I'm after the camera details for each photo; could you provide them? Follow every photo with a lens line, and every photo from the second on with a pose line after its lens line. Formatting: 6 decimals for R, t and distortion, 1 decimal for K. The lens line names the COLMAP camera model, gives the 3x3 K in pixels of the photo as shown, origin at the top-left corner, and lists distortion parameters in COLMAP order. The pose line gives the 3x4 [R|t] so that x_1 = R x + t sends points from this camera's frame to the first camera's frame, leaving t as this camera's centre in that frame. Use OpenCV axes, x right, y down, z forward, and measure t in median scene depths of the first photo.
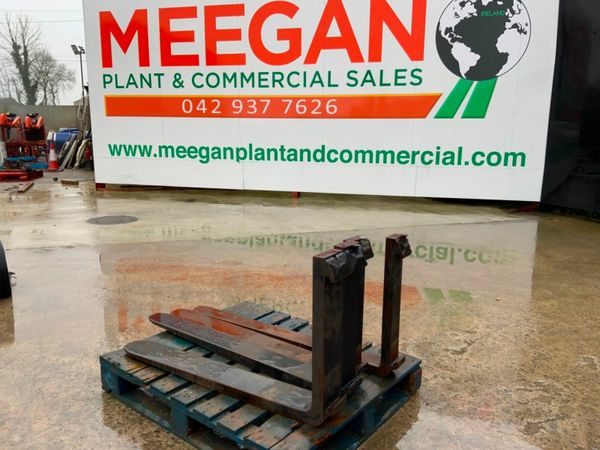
lens RADIAL K [[496.3, 0, 303.9], [0, 496.3, 226.0], [0, 0, 1]] dist [0.032825, -0.065215]
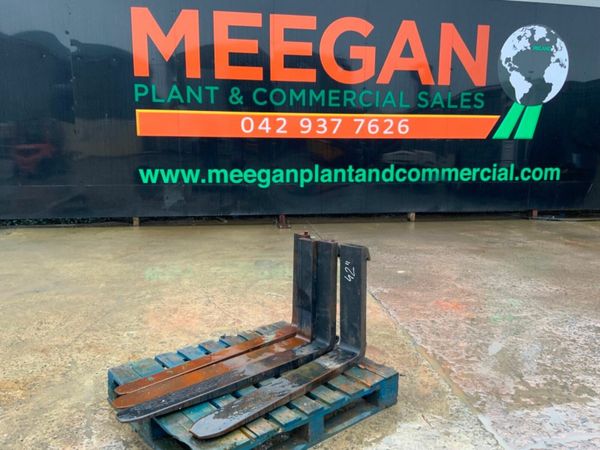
lens RADIAL K [[496.3, 0, 297.9], [0, 496.3, 224.4], [0, 0, 1]] dist [0.032825, -0.065215]
pose [[0.904402, -0.069190, 0.421035, -0.620154], [0.088358, 0.995745, -0.026163, -0.041492], [-0.417433, 0.060863, 0.906667, 0.212639]]
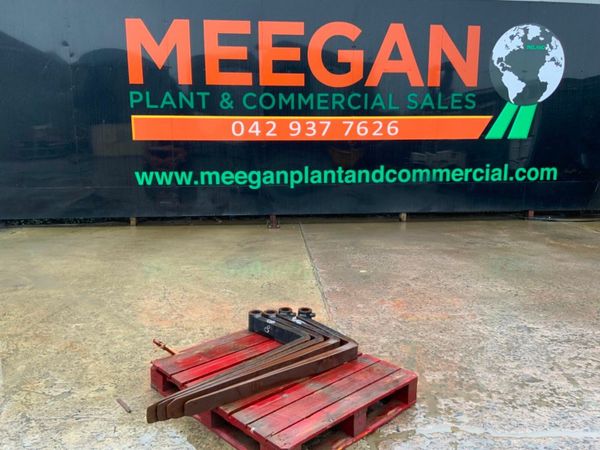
lens RADIAL K [[496.3, 0, 298.5], [0, 496.3, 224.2], [0, 0, 1]] dist [0.032825, -0.065215]
pose [[0.933246, -0.068071, 0.352729, -0.537348], [0.084021, 0.996010, -0.030086, -0.035080], [-0.349274, 0.057715, 0.935242, 0.144781]]
